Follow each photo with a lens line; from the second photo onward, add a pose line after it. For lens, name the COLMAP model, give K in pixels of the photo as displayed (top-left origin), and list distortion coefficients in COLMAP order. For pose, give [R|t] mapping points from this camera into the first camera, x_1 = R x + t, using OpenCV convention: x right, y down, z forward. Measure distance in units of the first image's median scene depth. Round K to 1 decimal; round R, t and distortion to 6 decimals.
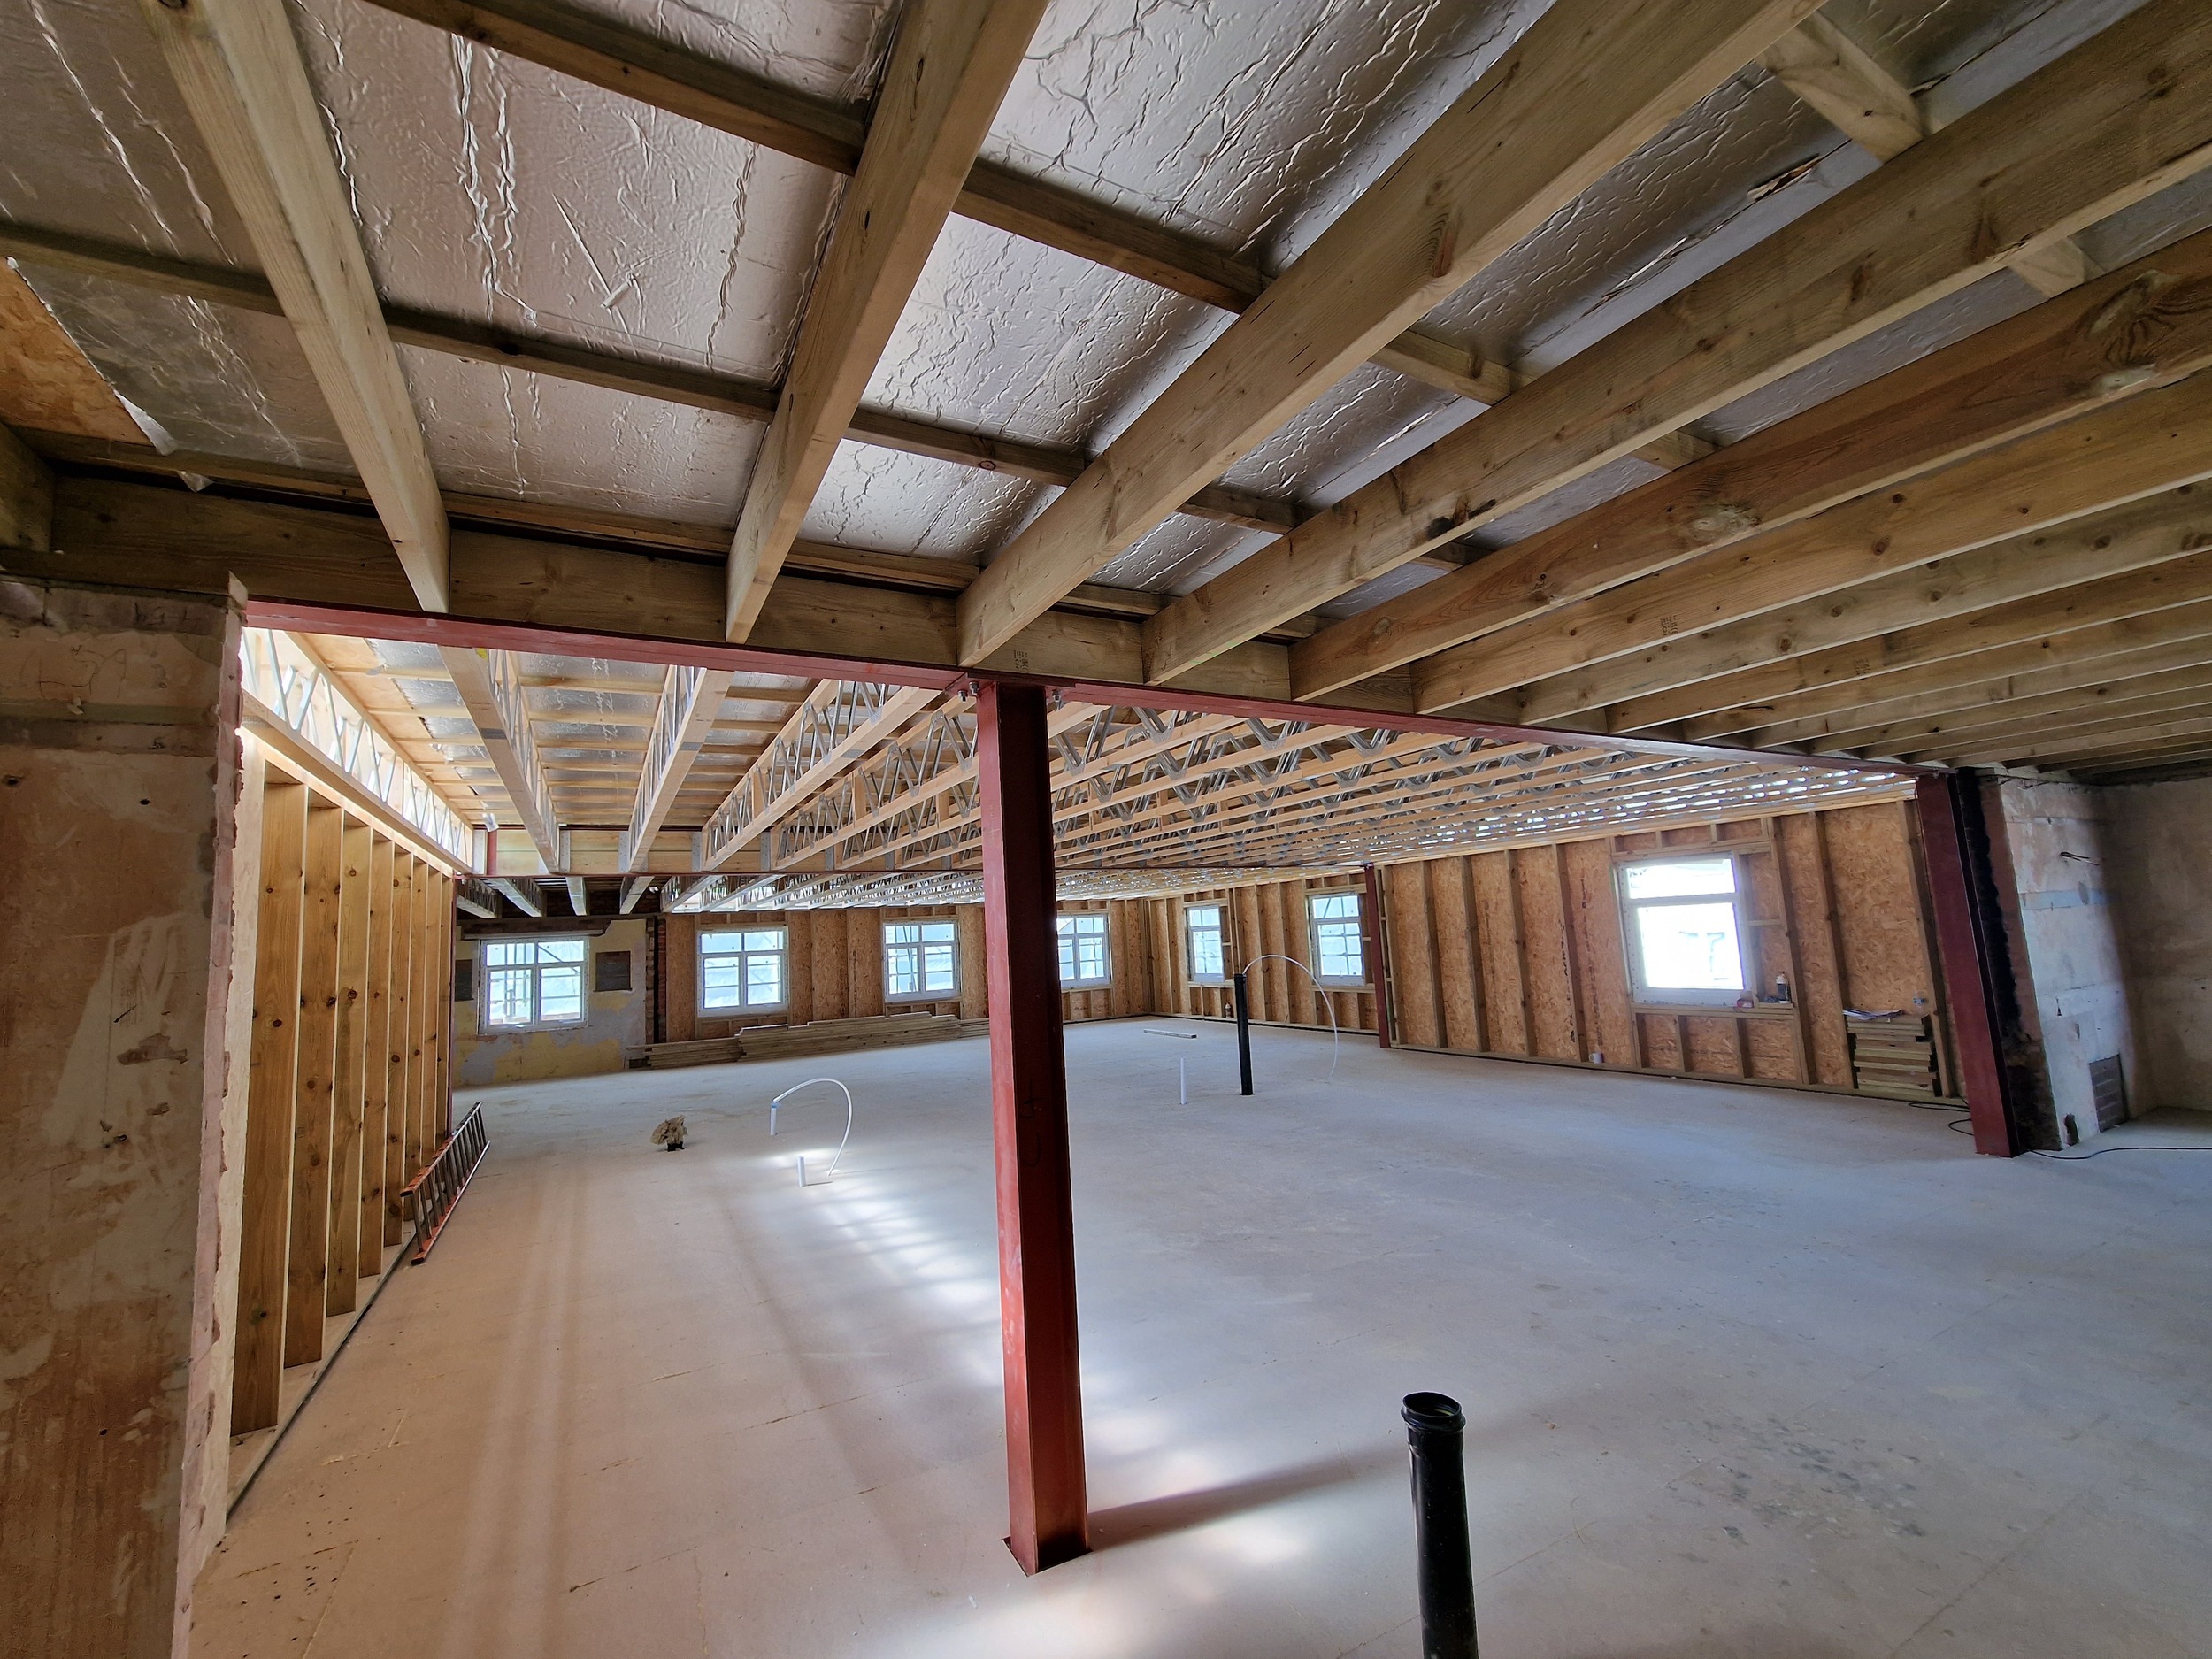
lens RADIAL K [[896.5, 0, 1092.0], [0, 896.5, 832.9], [0, 0, 1]] dist [-0.006385, -0.003622]
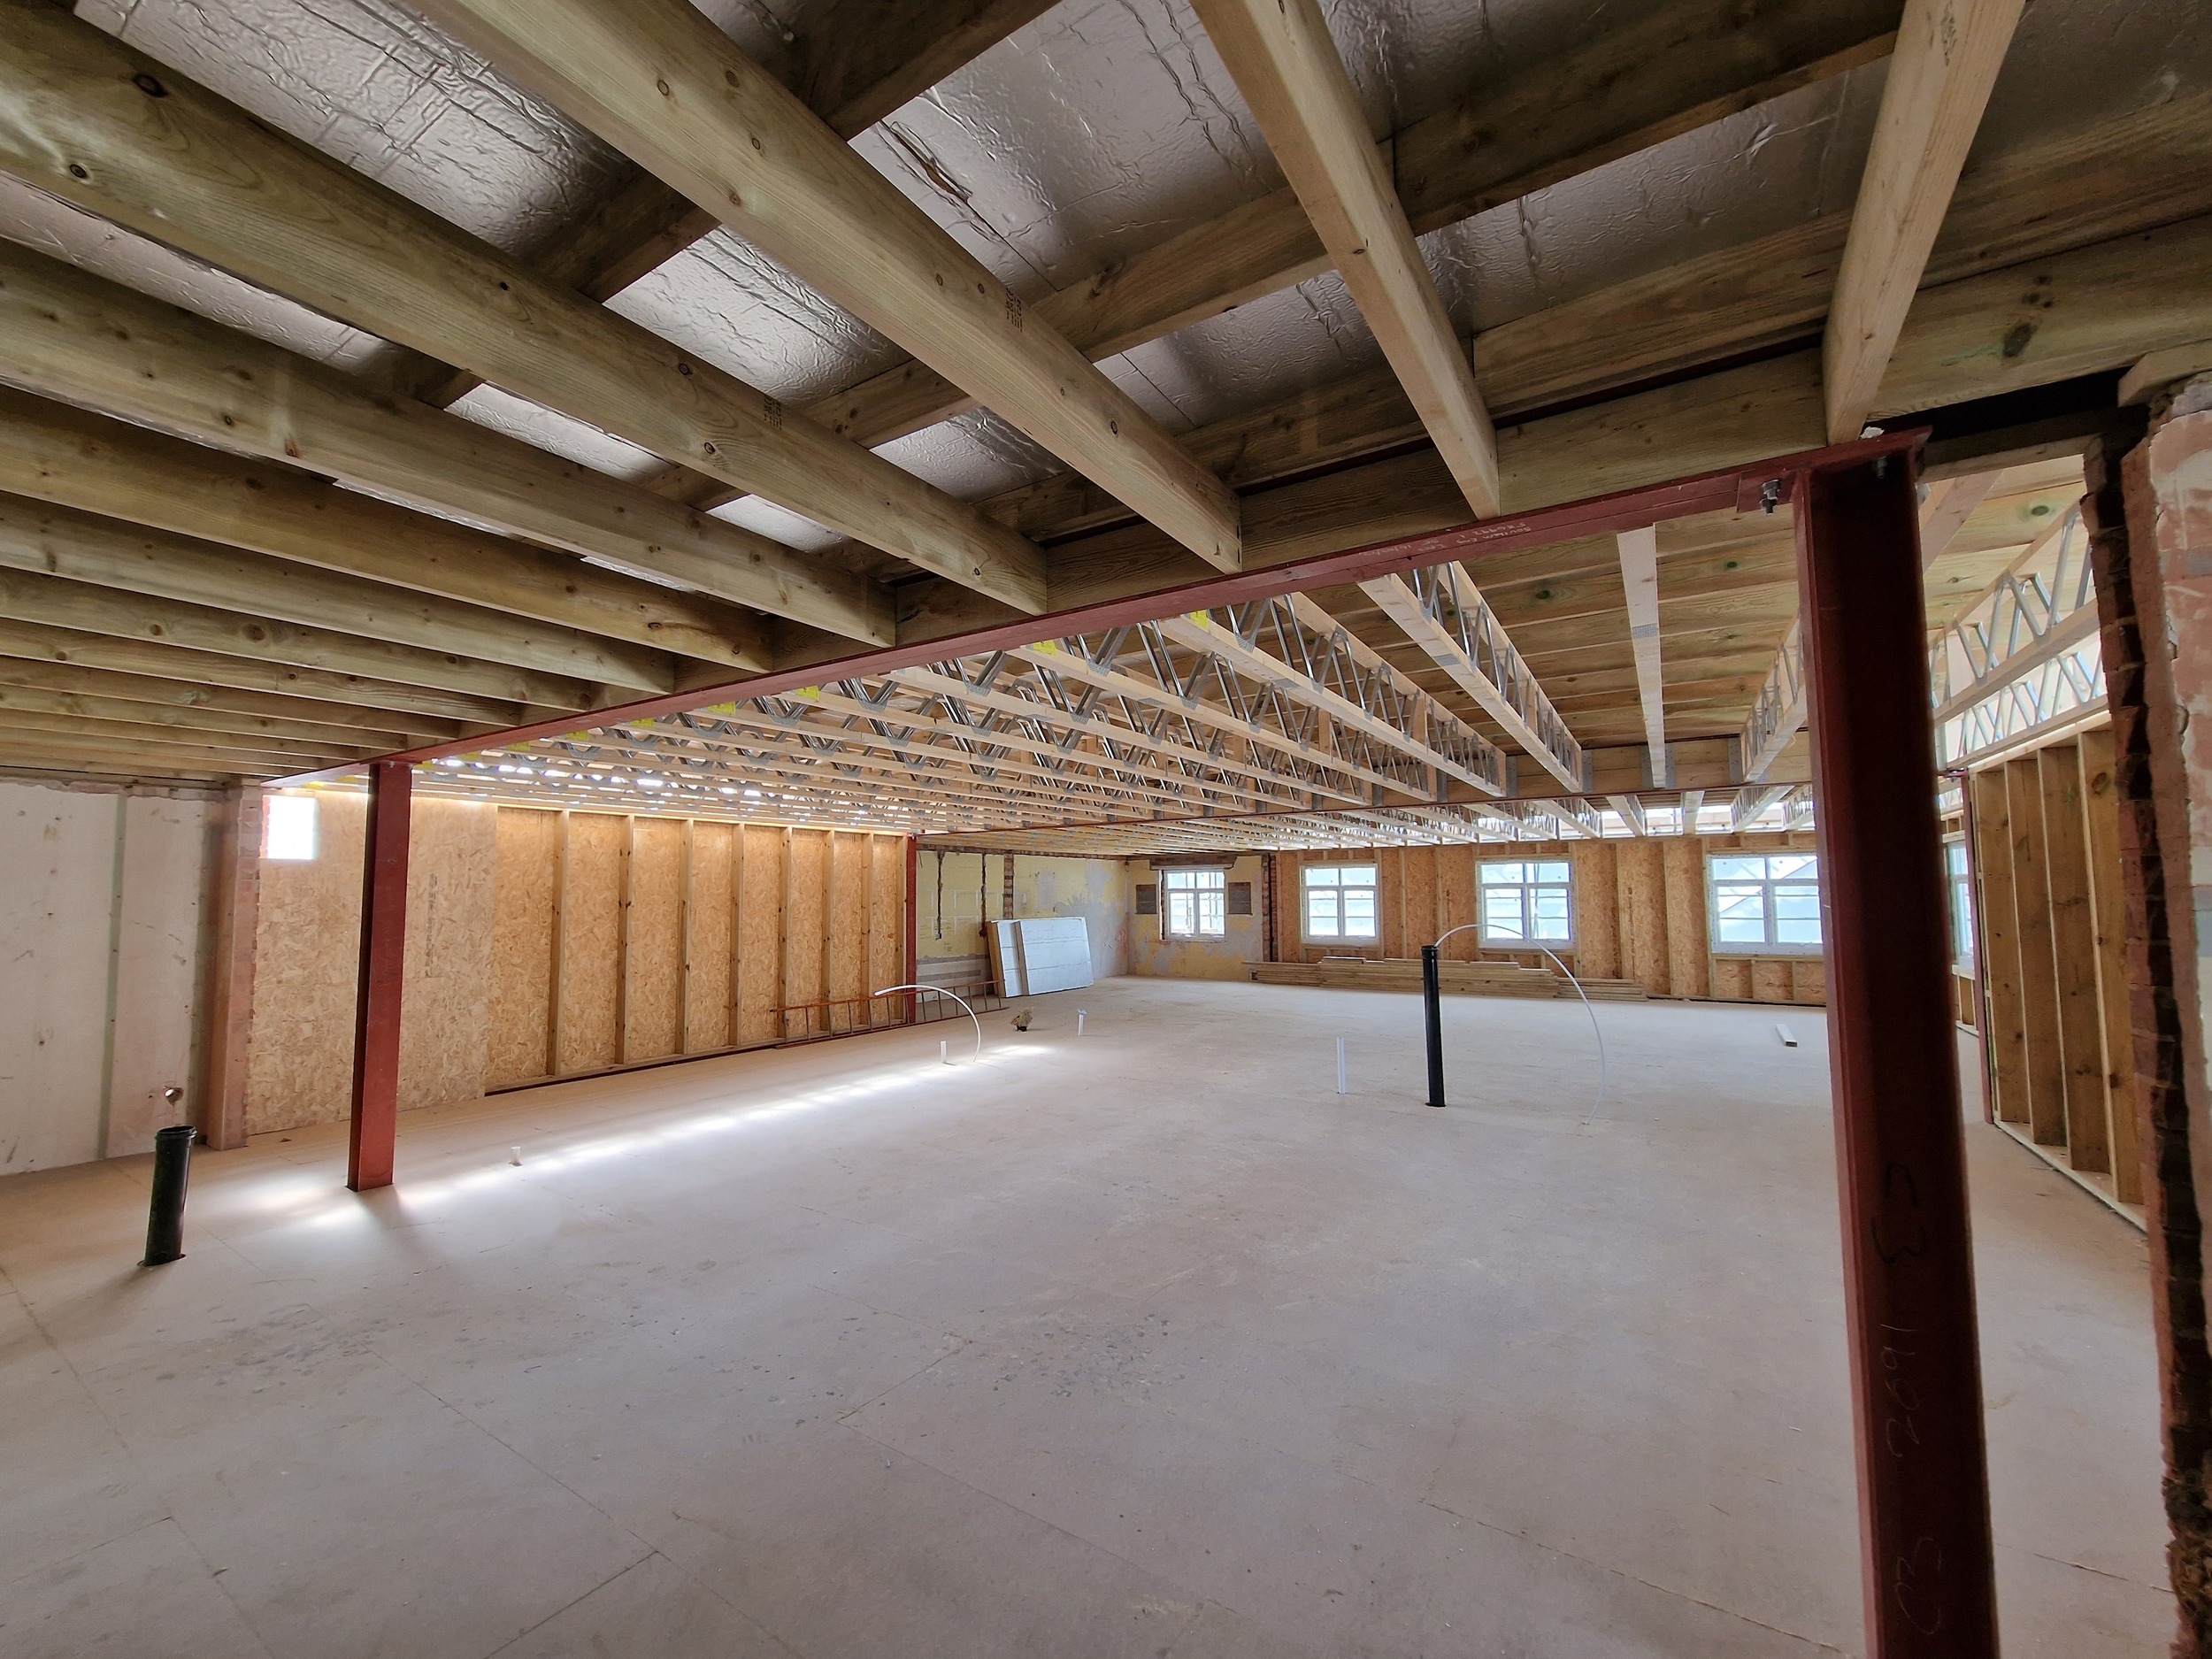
lens RADIAL K [[896.5, 0, 1108.6], [0, 896.5, 833.6], [0, 0, 1]] dist [-0.006385, -0.003622]
pose [[0.511392, -0.006511, -0.859323, 0.402610], [0.080497, 0.995937, 0.040358, 0.004731], [0.855569, -0.089812, 0.509838, 0.229959]]
